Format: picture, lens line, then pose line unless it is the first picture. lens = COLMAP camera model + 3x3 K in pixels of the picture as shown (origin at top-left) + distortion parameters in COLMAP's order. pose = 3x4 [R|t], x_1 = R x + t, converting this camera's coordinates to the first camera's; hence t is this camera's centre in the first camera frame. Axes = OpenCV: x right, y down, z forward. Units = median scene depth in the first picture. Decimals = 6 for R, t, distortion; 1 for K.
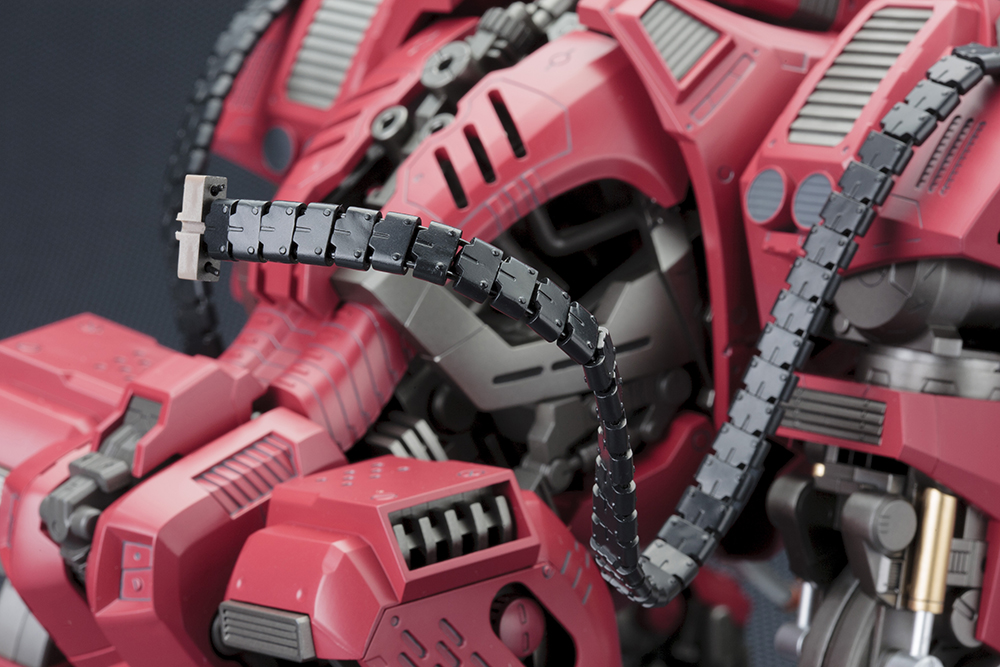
lens RADIAL K [[3555.6, 0, 500.2], [0, 3555.6, 333.2], [0, 0, 1]] dist [-0.011372, 0.000000]
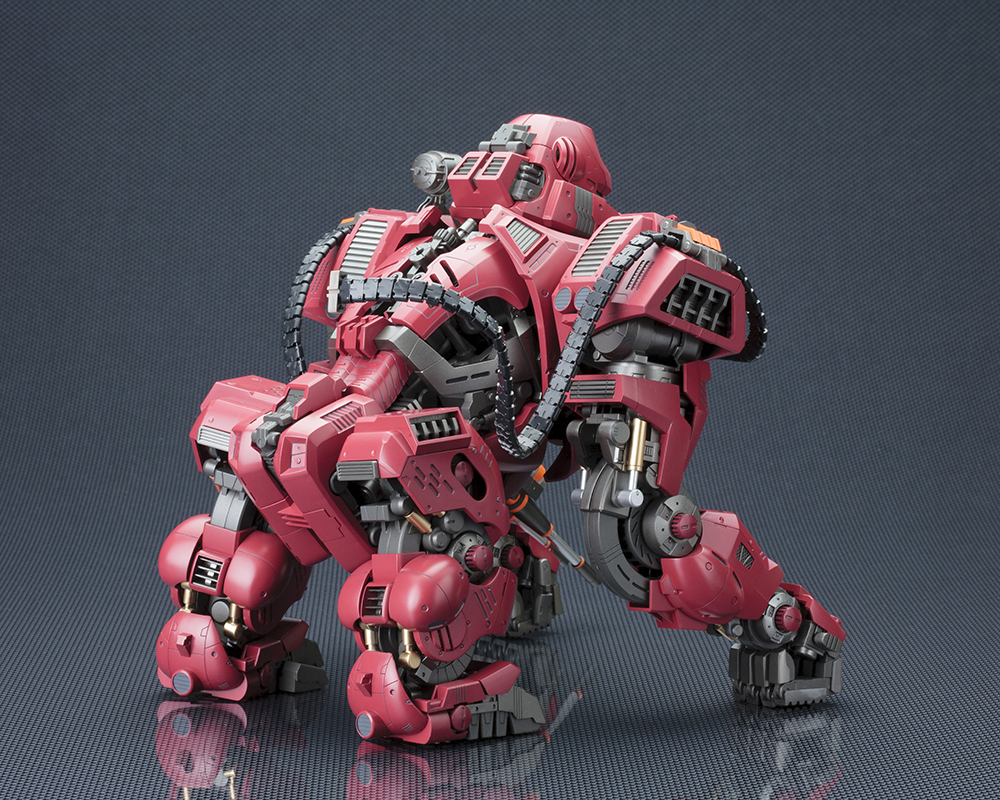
lens RADIAL K [[2975.9, 0, 500.2], [0, 2975.9, 399.8], [0, 0, 1]] dist [-0.191196, 0.000000]
pose [[0.998376, -0.012430, 0.055600, -0.076241], [0.018126, 0.994502, -0.103134, 0.229915], [-0.054013, 0.103974, 0.993112, -0.934975]]
